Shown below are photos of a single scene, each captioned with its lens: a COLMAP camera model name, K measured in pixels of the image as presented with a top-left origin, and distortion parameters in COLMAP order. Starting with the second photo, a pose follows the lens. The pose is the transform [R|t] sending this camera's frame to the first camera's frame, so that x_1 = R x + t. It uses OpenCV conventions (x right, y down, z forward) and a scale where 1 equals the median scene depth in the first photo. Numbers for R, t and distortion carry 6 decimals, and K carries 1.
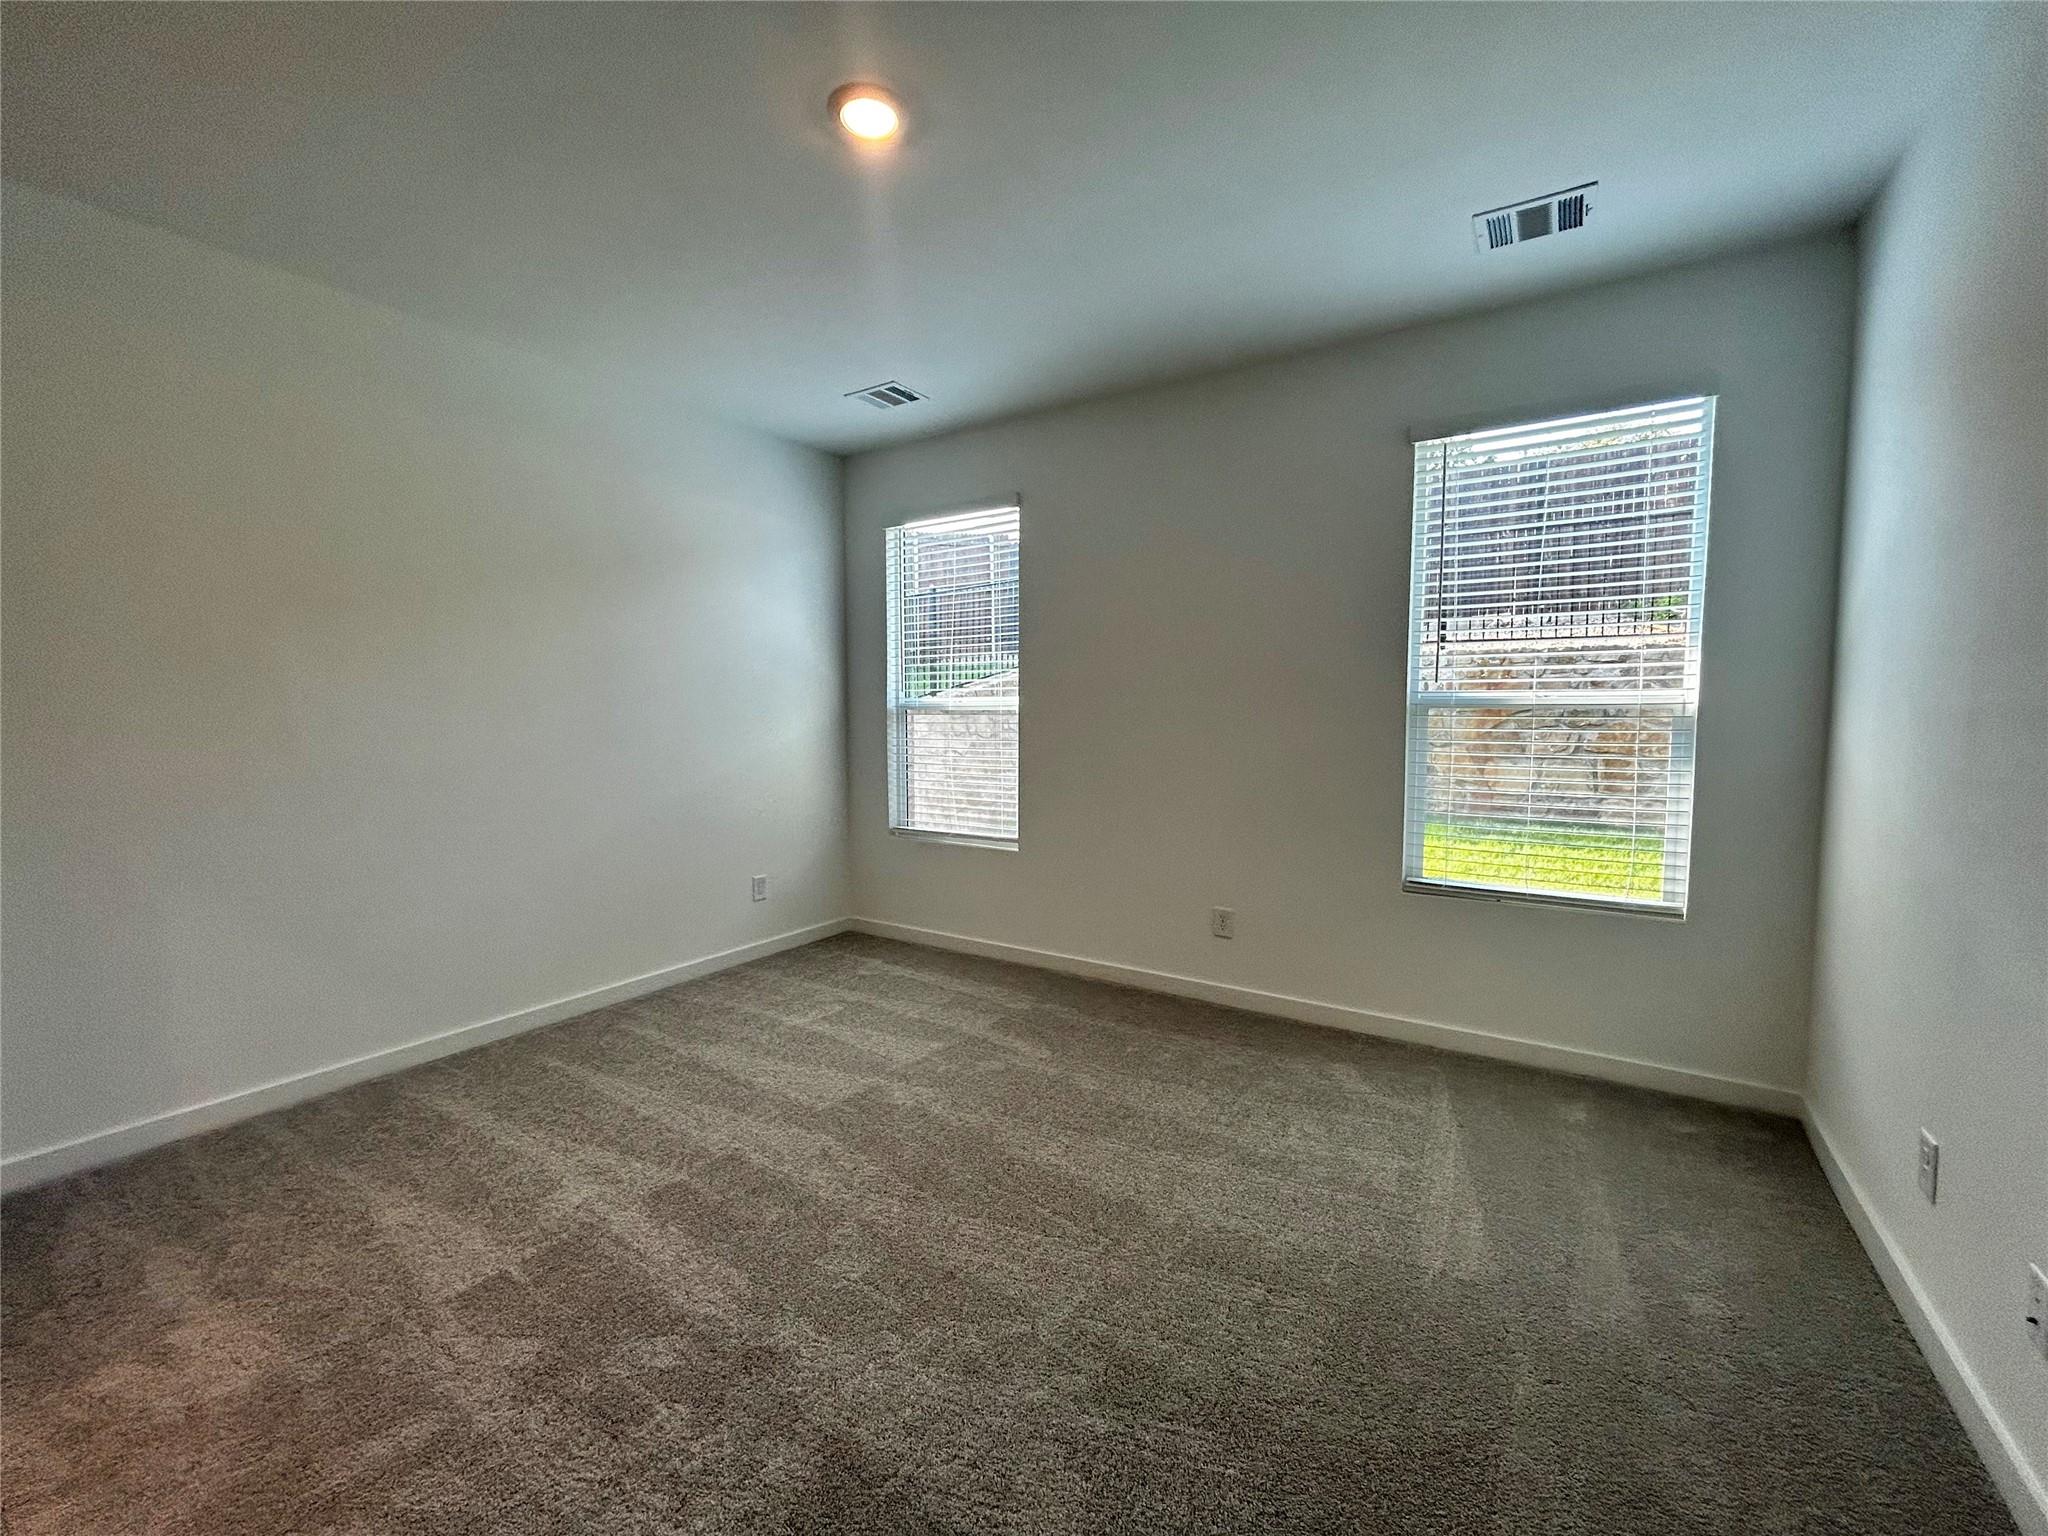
lens RADIAL K [[830.9, 0, 1018.2], [0, 830.9, 760.4], [0, 0, 1]] dist [0.002820, 0.001275]
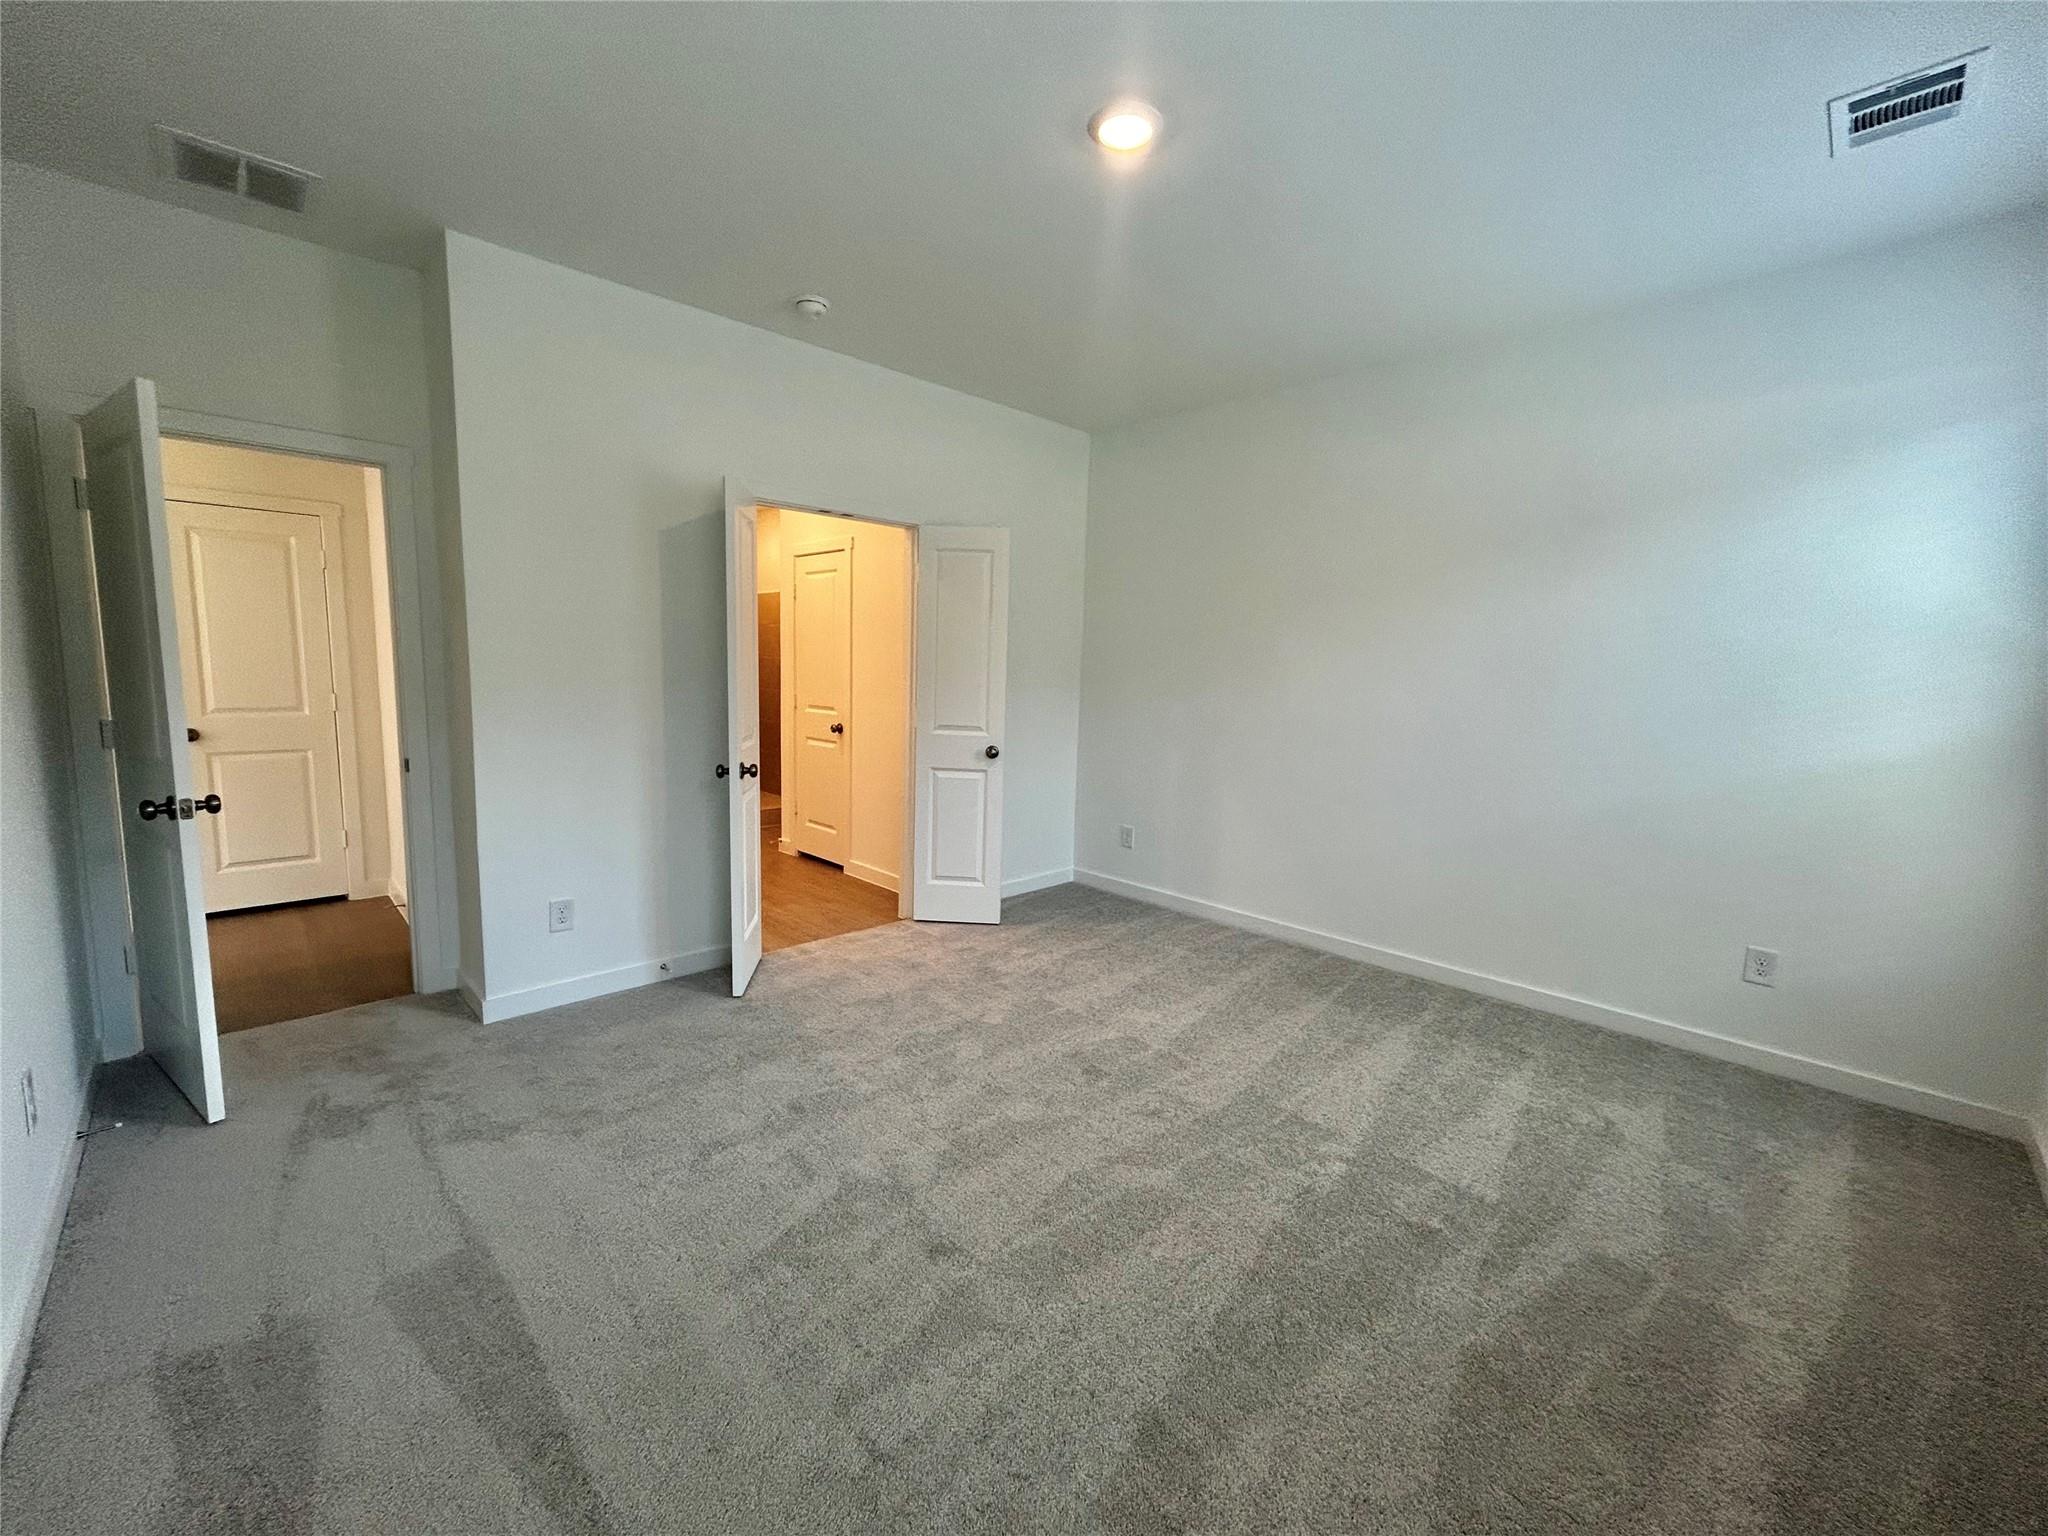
lens RADIAL K [[830.9, 0, 1027.9], [0, 830.9, 770.4], [0, 0, 1]] dist [0.002820, 0.001275]
pose [[-0.195169, 0.126846, -0.972532, 0.514840], [-0.094717, 0.984529, 0.147418, -0.054587], [0.976185, 0.120887, -0.180135, 0.611890]]
